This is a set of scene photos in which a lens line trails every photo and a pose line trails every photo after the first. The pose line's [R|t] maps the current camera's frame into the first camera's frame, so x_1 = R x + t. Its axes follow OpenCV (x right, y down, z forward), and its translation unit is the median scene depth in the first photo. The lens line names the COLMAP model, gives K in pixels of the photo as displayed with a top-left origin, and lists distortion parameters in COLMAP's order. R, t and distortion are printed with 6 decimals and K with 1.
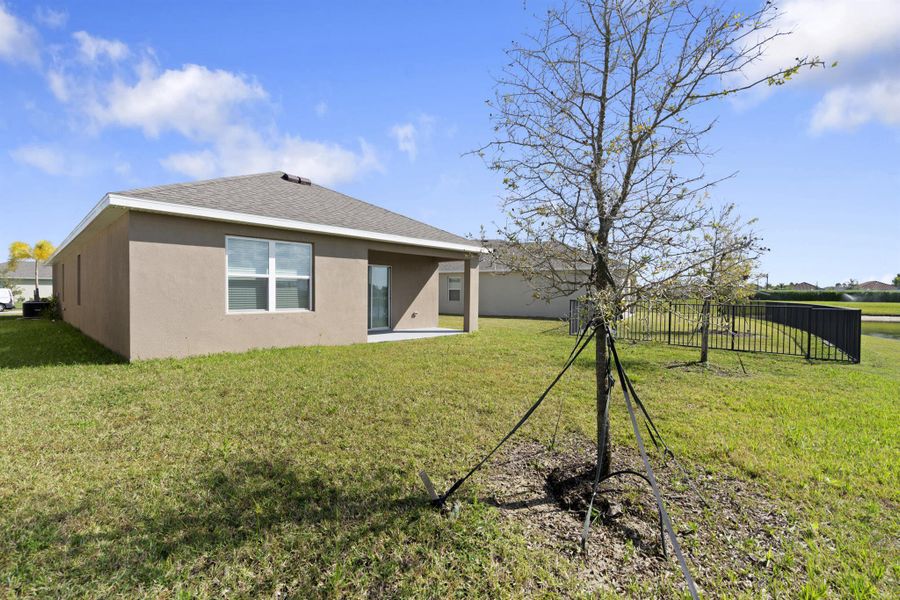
lens RADIAL K [[407.2, 0, 450.0], [0, 407.2, 300.0], [0, 0, 1]] dist [-0.000354, 0.000182]
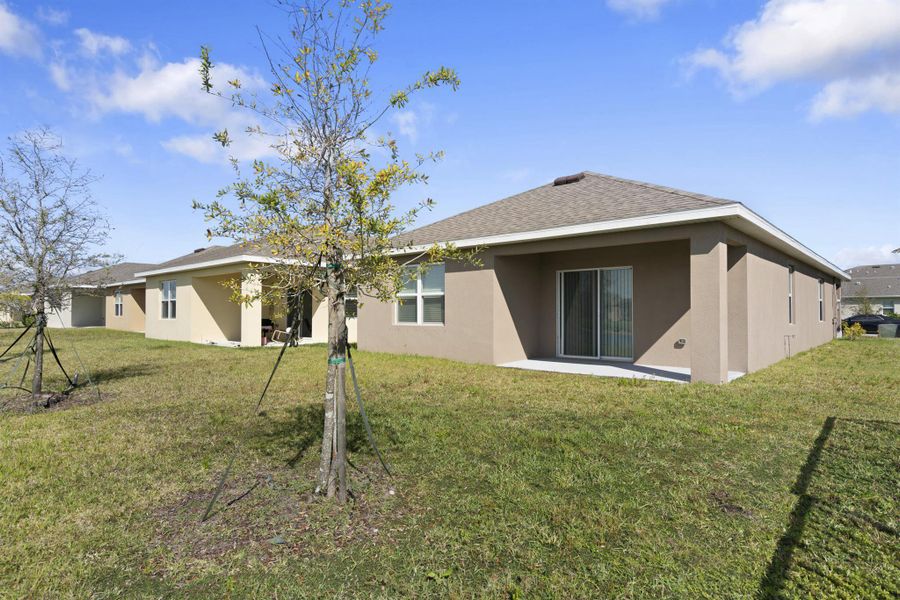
lens RADIAL K [[469.8, 0, 450.0], [0, 469.8, 300.0], [0, 0, 1]] dist [0.000552, 0.000131]
pose [[0.010291, -0.025797, -0.999614, 0.887957], [-0.008774, 0.999626, -0.025888, -0.007512], [0.999909, 0.009037, 0.010060, 1.017901]]
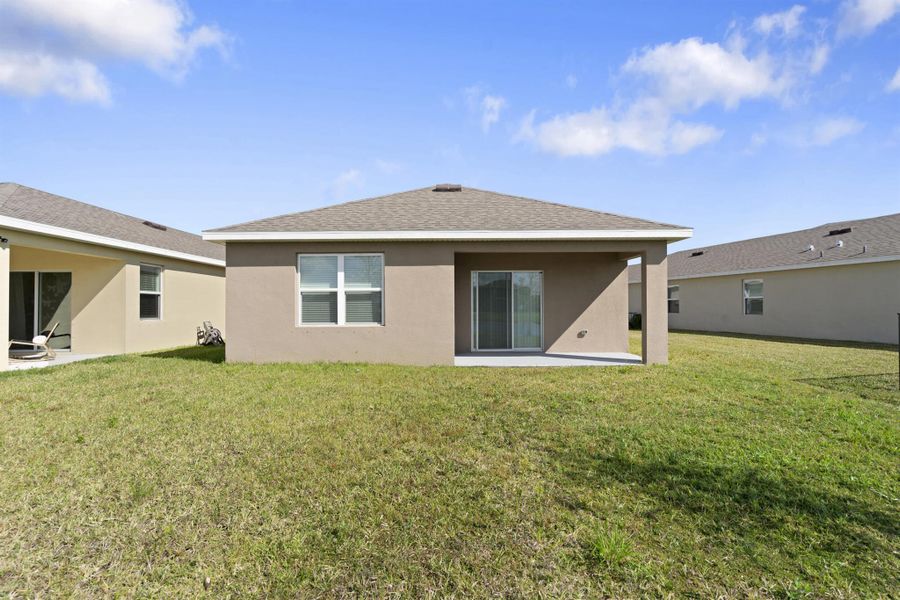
lens RADIAL K [[407.2, 0, 450.0], [0, 407.2, 300.0], [0, 0, 1]] dist [-0.000354, 0.000182]
pose [[0.667081, -0.019064, -0.744741, 0.464690], [-0.001637, 0.999633, -0.027055, -0.006448], [0.744983, 0.019267, 0.666805, 0.502210]]
